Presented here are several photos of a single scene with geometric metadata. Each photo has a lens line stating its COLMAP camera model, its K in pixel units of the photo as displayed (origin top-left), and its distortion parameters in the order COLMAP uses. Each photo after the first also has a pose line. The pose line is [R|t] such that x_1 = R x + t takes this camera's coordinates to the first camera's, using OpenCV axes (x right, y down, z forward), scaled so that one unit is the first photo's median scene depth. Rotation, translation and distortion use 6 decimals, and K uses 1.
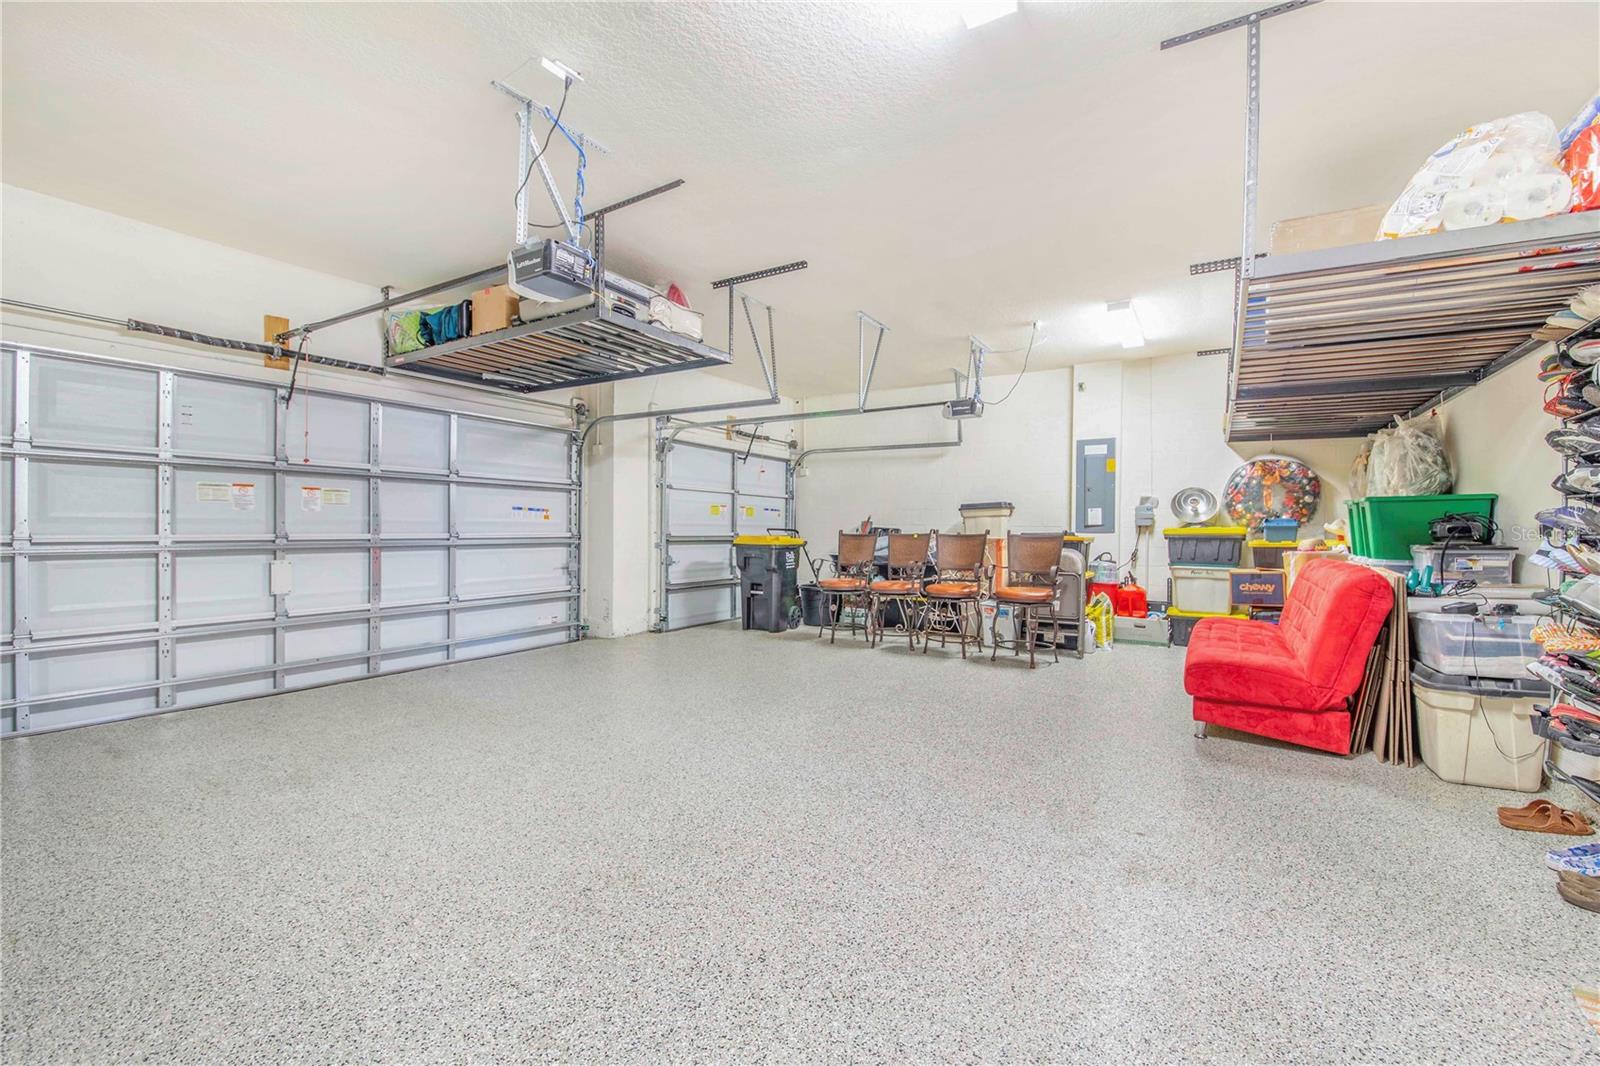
lens RADIAL K [[641.9, 0, 807.1], [0, 641.9, 530.9], [0, 0, 1]] dist [0.001092, 0.000126]
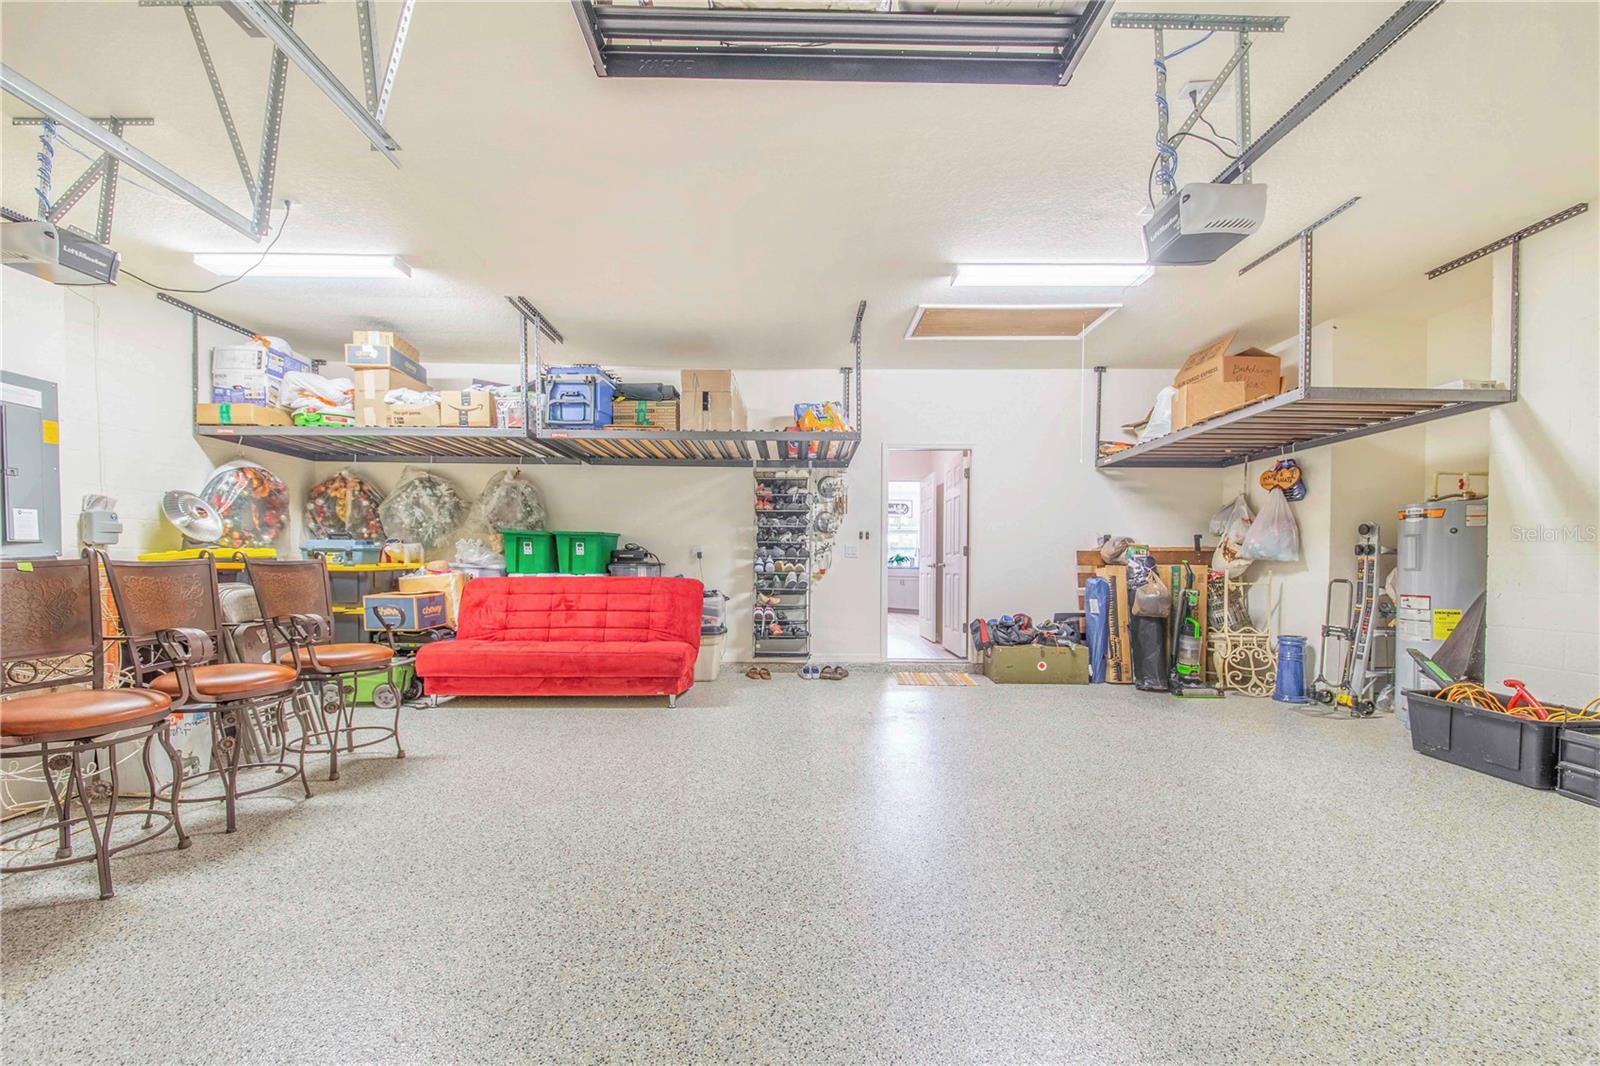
lens RADIAL K [[641.9, 0, 806.6], [0, 641.9, 544.7], [0, 0, 1]] dist [0.001092, 0.000126]
pose [[-0.548195, -0.004121, 0.836341, -0.759761], [-0.000136, 0.999988, 0.004839, -0.021967], [-0.836351, 0.002539, -0.548189, 1.728860]]
